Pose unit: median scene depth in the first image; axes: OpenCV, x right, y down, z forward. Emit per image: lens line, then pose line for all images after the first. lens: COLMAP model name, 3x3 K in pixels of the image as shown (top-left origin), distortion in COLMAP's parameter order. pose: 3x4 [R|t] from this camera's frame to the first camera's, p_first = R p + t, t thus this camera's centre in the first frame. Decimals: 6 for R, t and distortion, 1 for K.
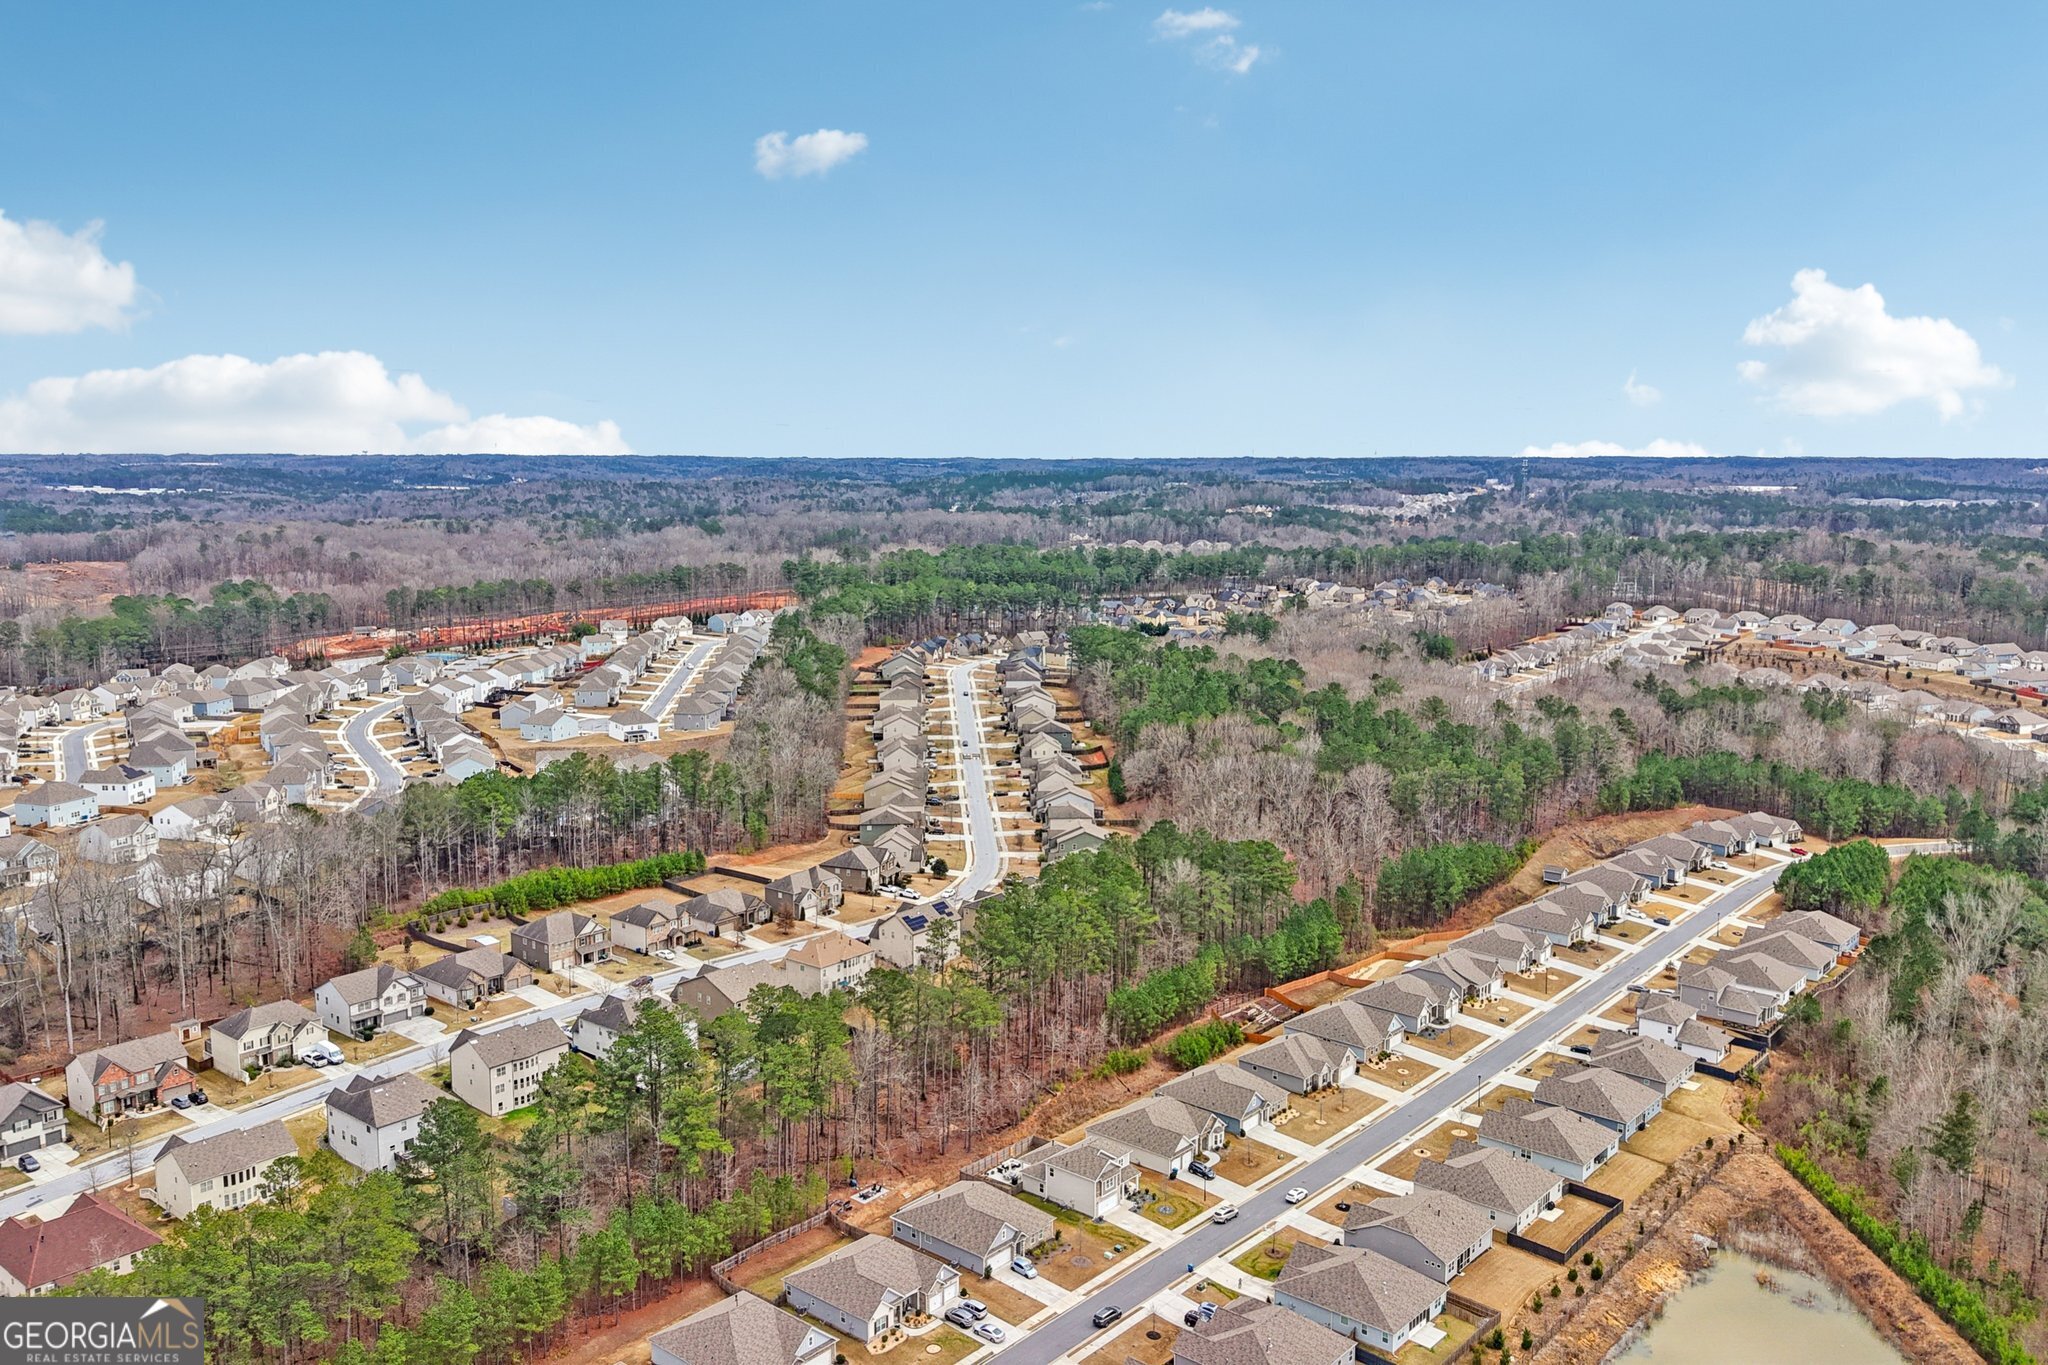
lens RADIAL K [[1617.5, 0, 1023.4], [0, 1617.5, 772.3], [0, 0, 1]] dist [0.091204, -0.186669]
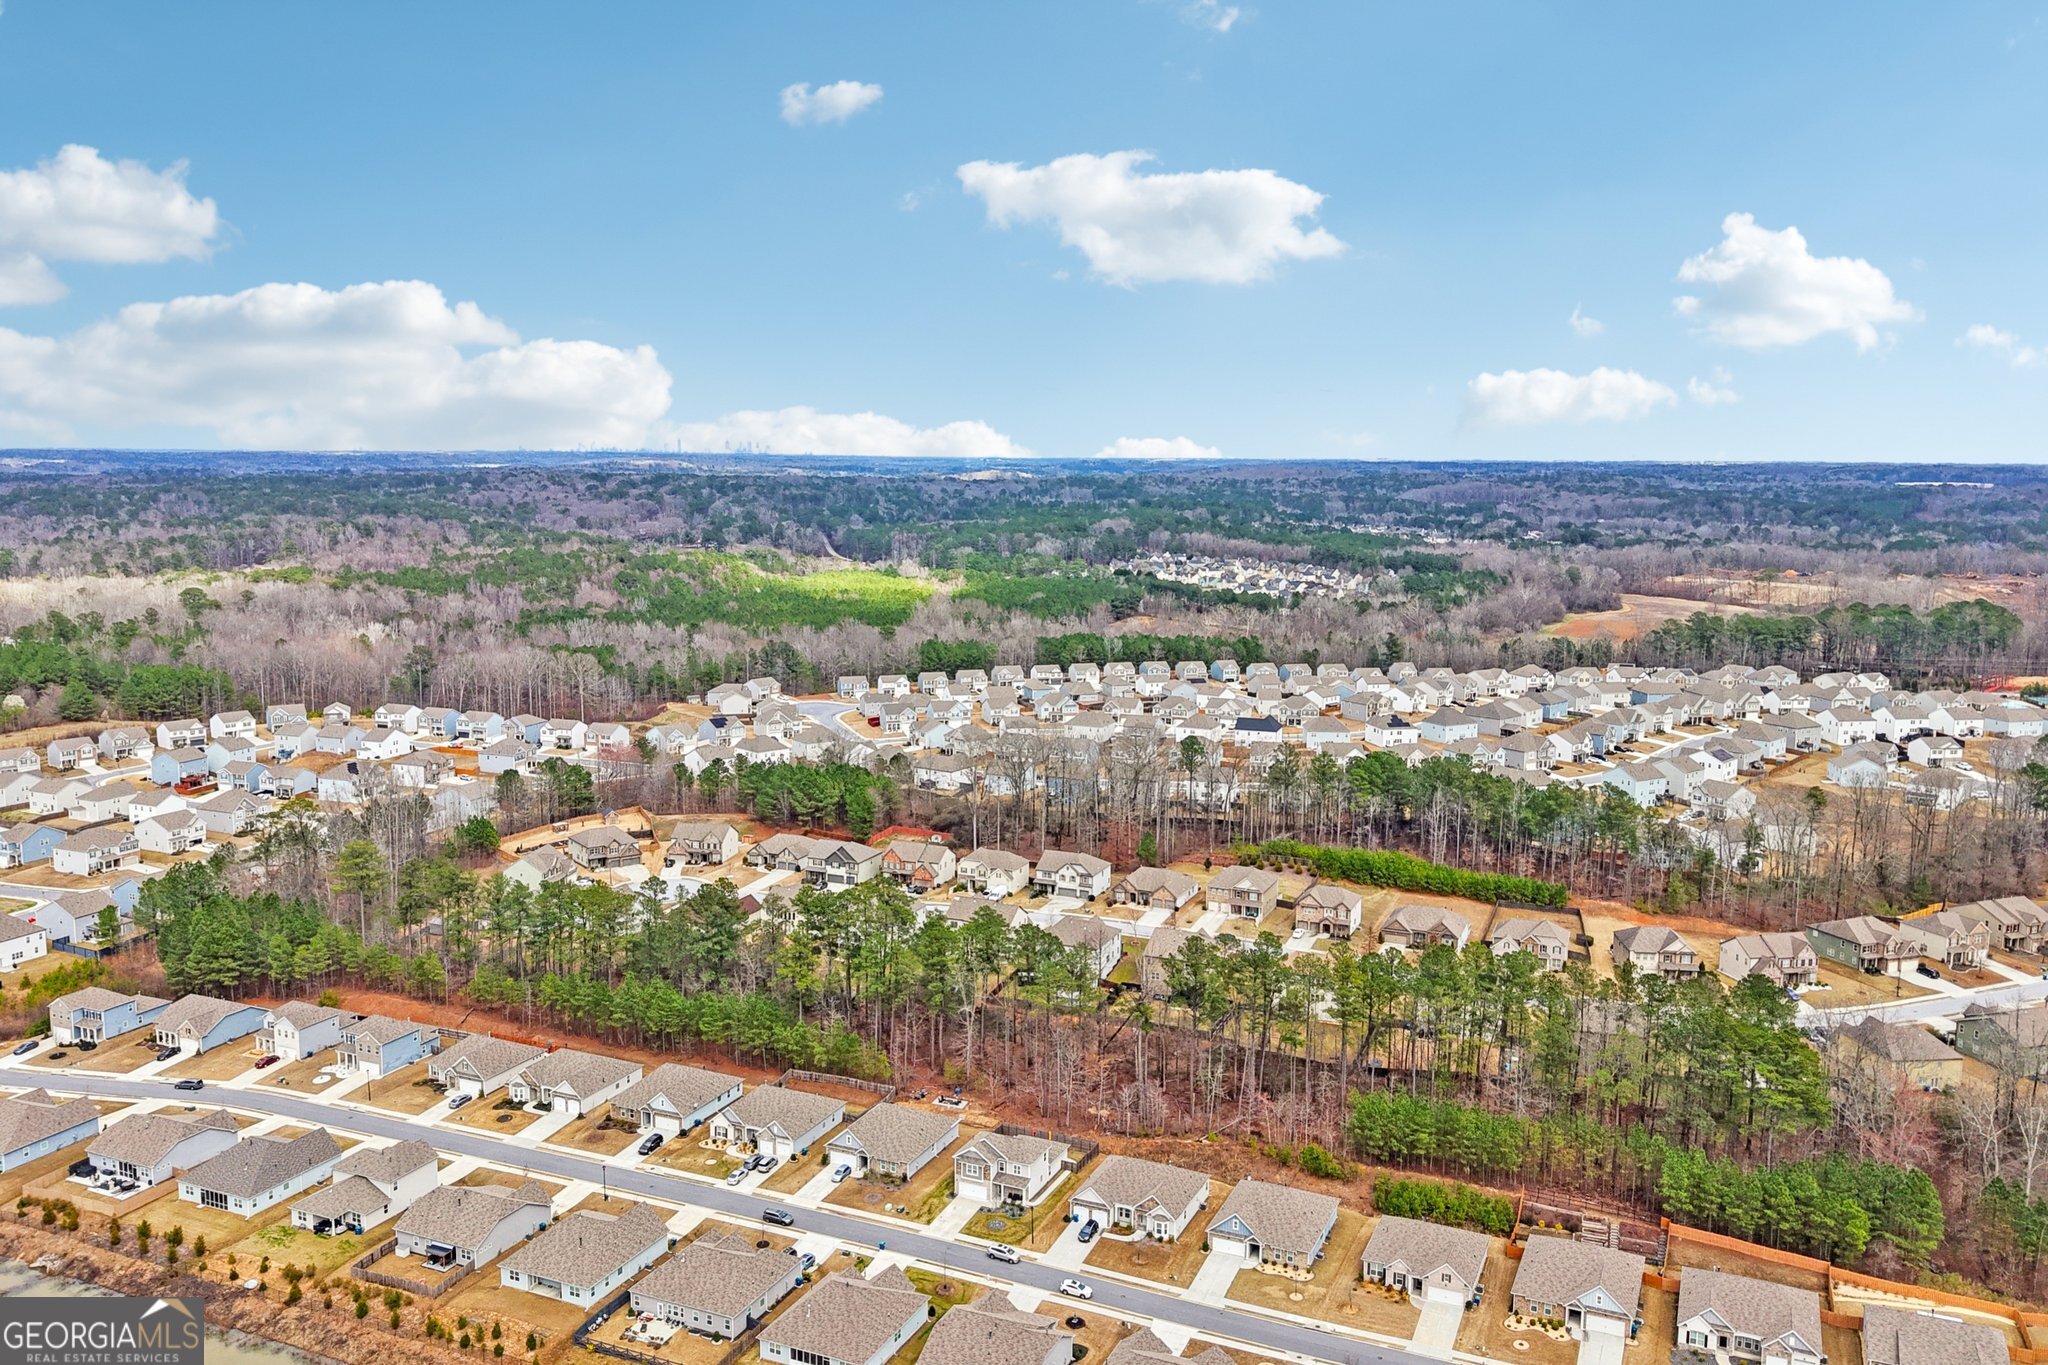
lens RADIAL K [[1641.1, 0, 1020.9], [0, 1641.1, 607.1], [0, 0, 1]] dist [0.022005, -0.014801]
pose [[0.280714, 0.090397, -0.955525, 0.840781], [-0.192848, 0.980564, 0.036111, -0.114708], [0.940218, 0.174134, 0.292691, 0.543935]]
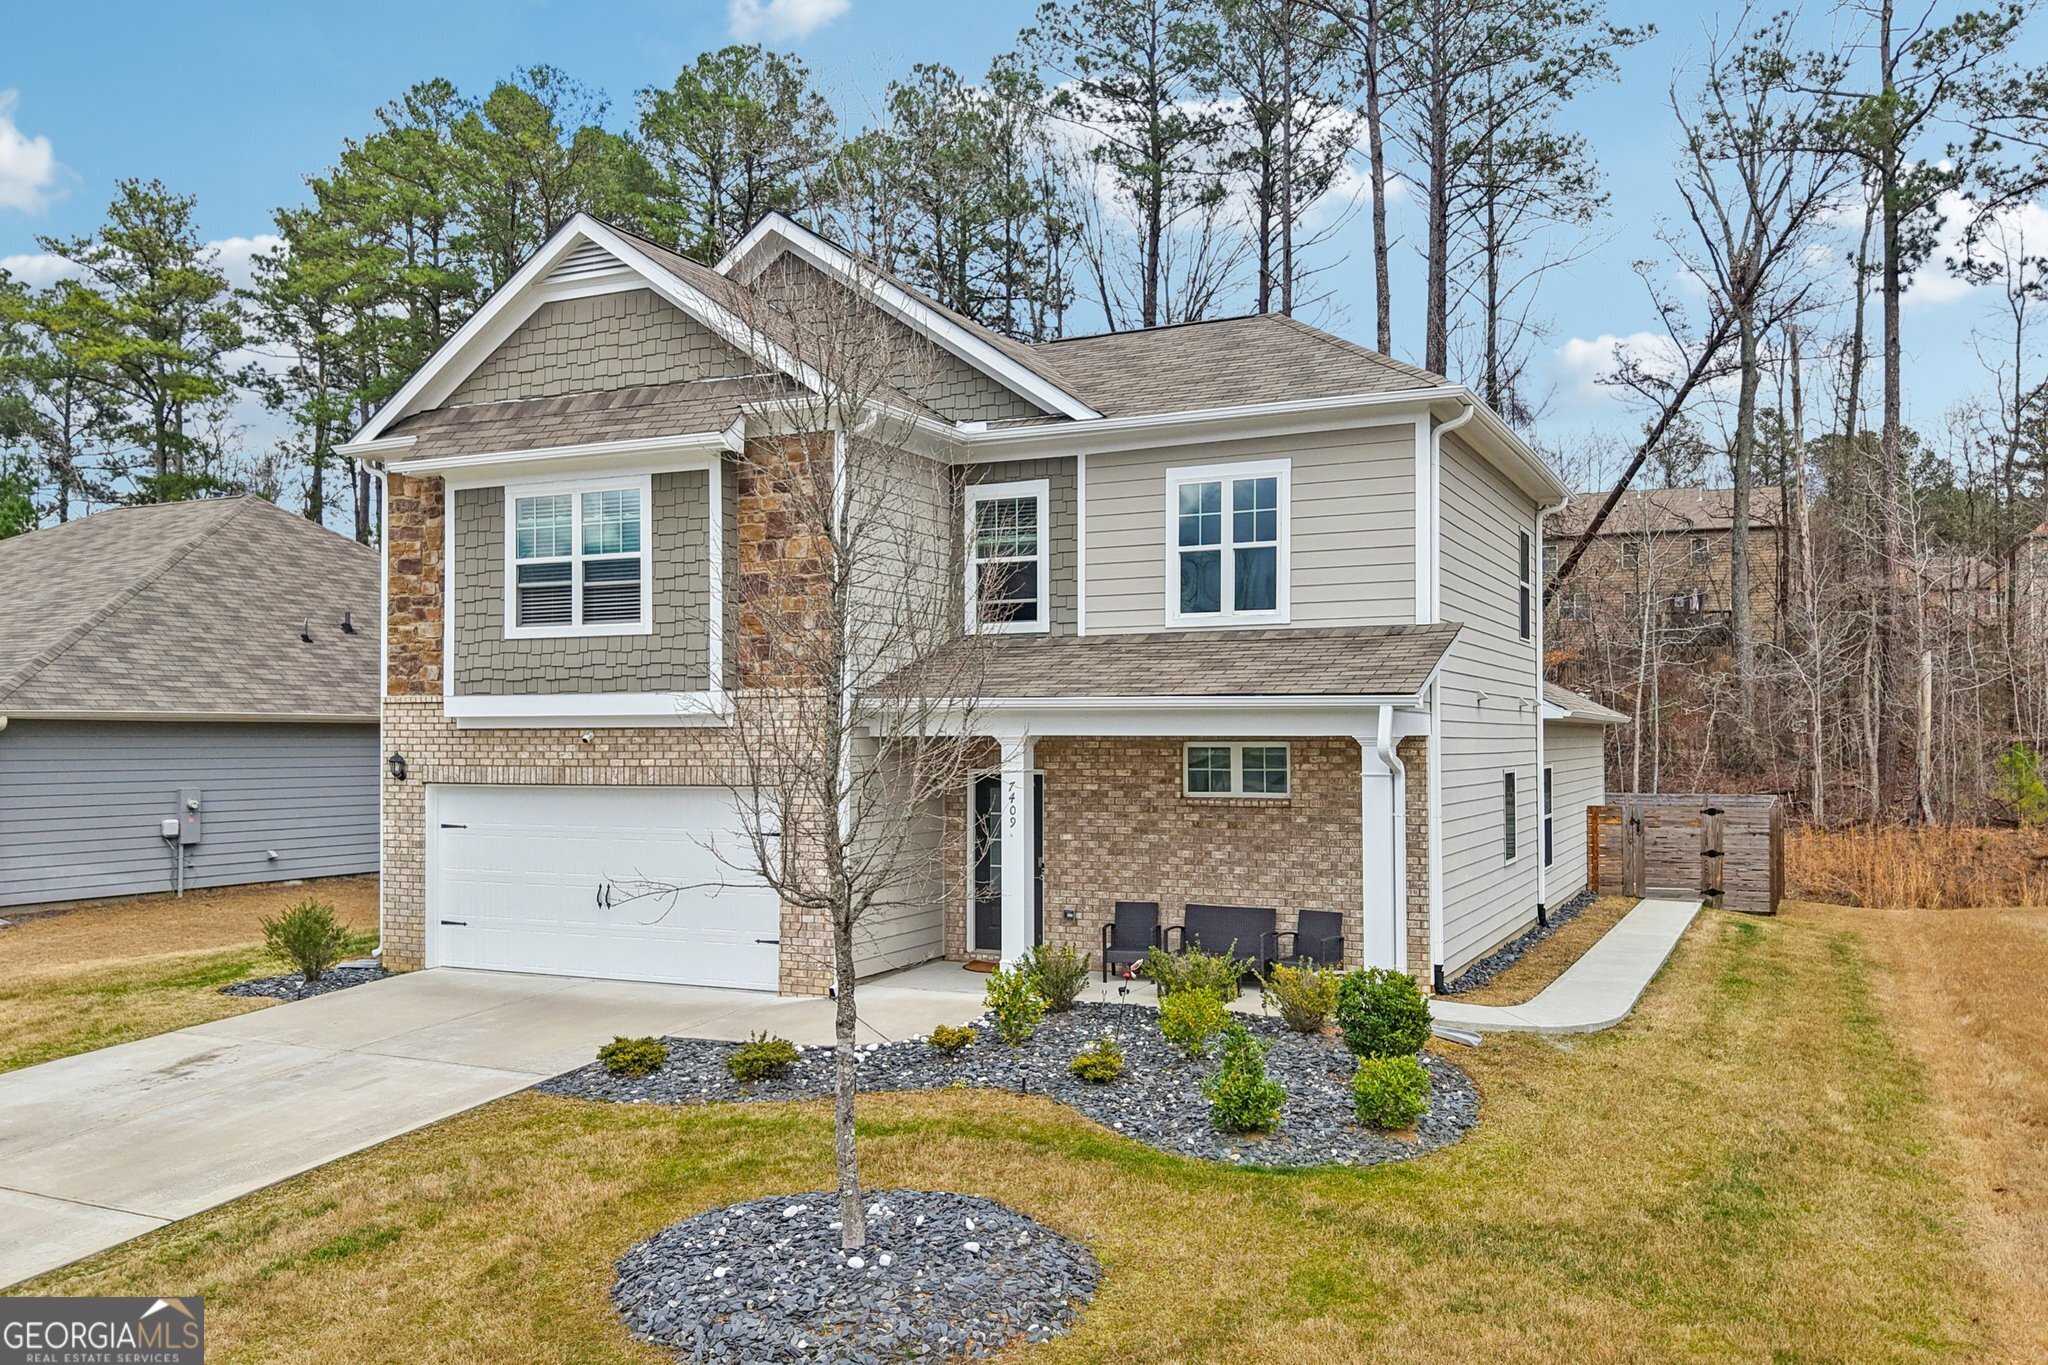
lens RADIAL K [[1623.5, 0, 1035.1], [0, 1623.5, 707.6], [0, 0, 1]] dist [-0.010026, -0.009630]
pose [[0.269331, -0.022920, -0.962775, 0.103591], [-0.183423, 0.980196, -0.074646, 0.214048], [0.945419, 0.196700, 0.259793, 0.822757]]
